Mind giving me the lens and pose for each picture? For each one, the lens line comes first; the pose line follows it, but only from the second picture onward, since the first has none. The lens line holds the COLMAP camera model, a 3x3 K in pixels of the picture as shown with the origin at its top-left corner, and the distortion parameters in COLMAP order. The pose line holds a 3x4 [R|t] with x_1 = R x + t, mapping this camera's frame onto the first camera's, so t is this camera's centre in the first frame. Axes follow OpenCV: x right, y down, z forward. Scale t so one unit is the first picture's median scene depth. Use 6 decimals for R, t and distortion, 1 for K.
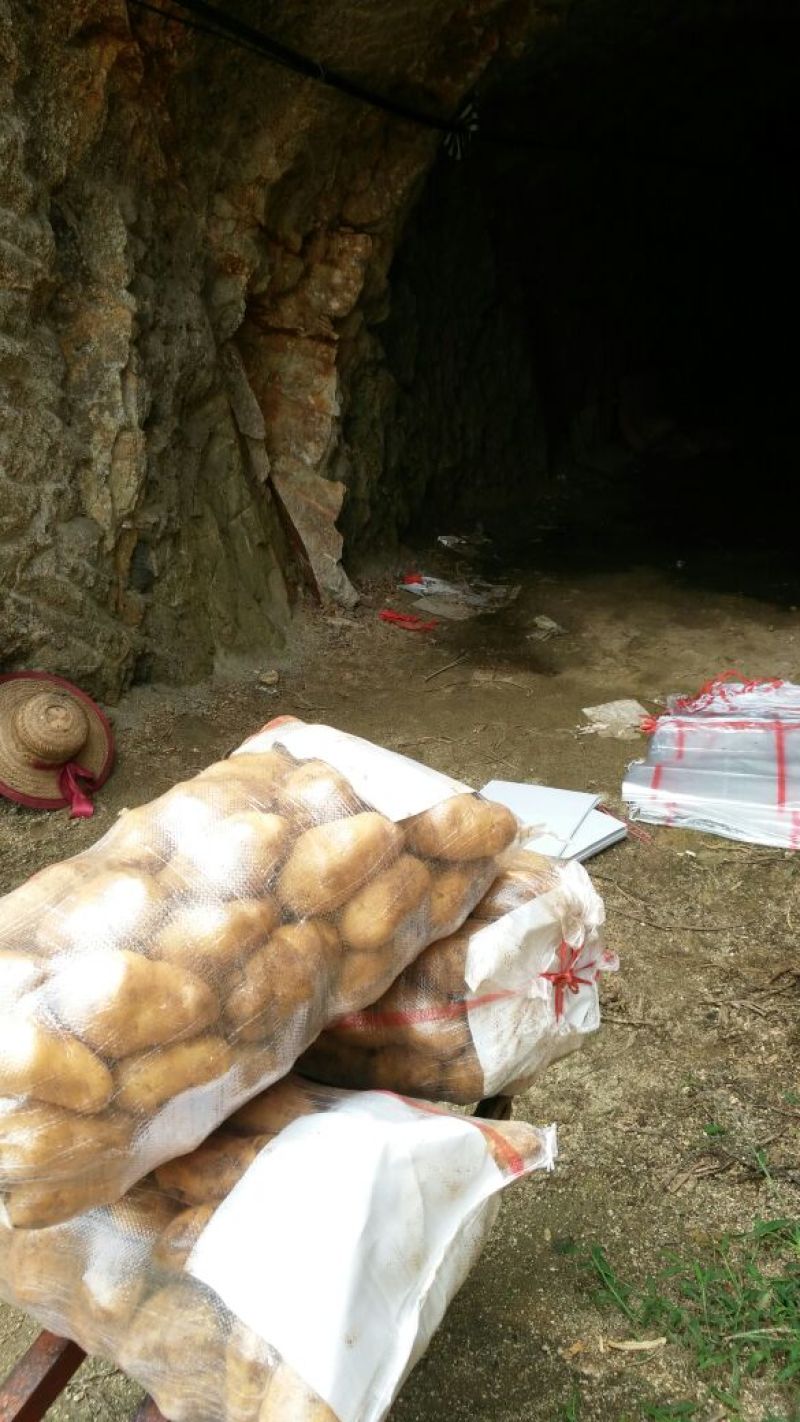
lens RADIAL K [[1228.1, 0, 401.2], [0, 1228.1, 711.7], [0, 0, 1]] dist [0.020146, 0.001315]
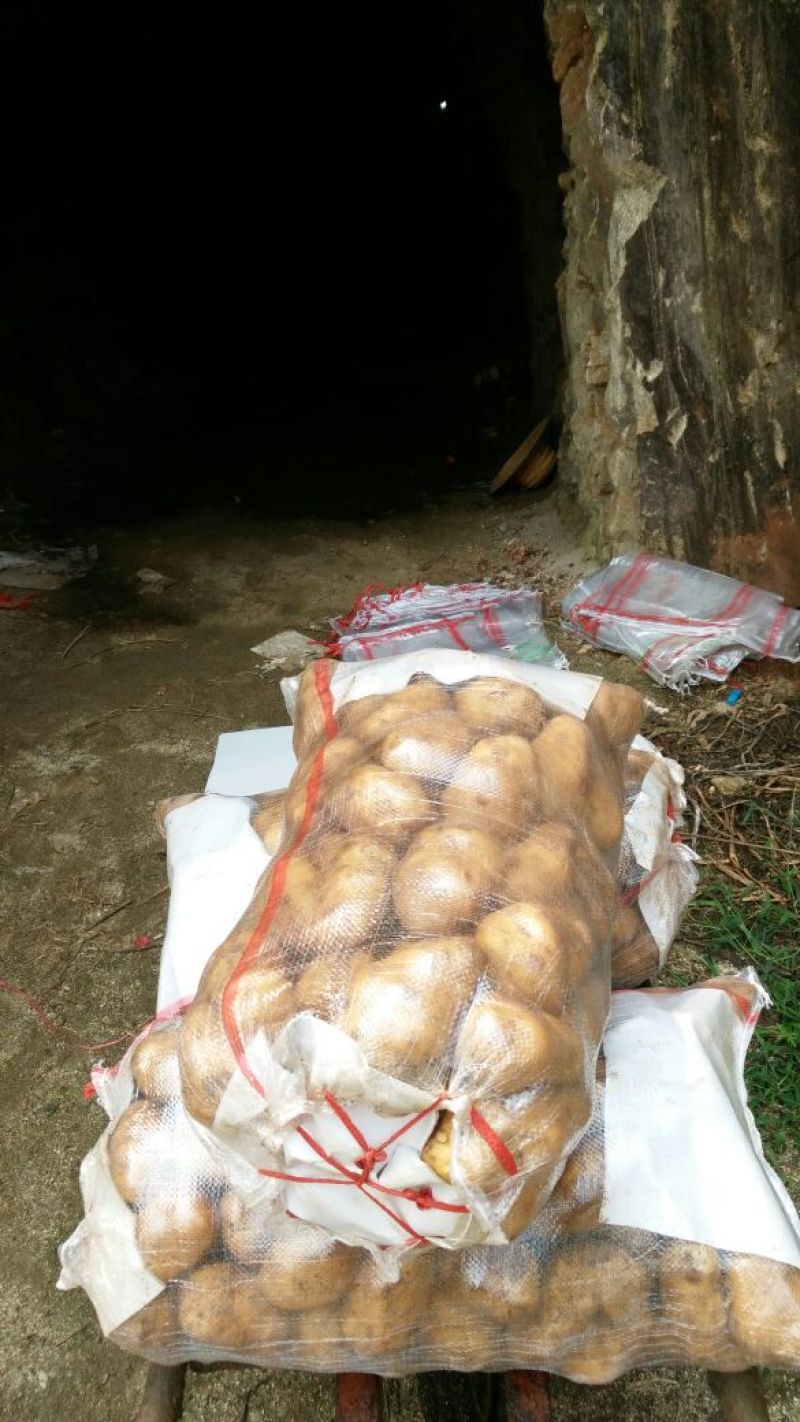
lens RADIAL K [[1228.1, 0, 400.6], [0, 1228.1, 710.3], [0, 0, 1]] dist [0.020146, 0.001315]
pose [[0.845895, -0.222800, 0.484585, -0.240019], [0.208491, 0.974405, 0.084063, -0.011949], [-0.490911, 0.029923, 0.870696, 0.091356]]
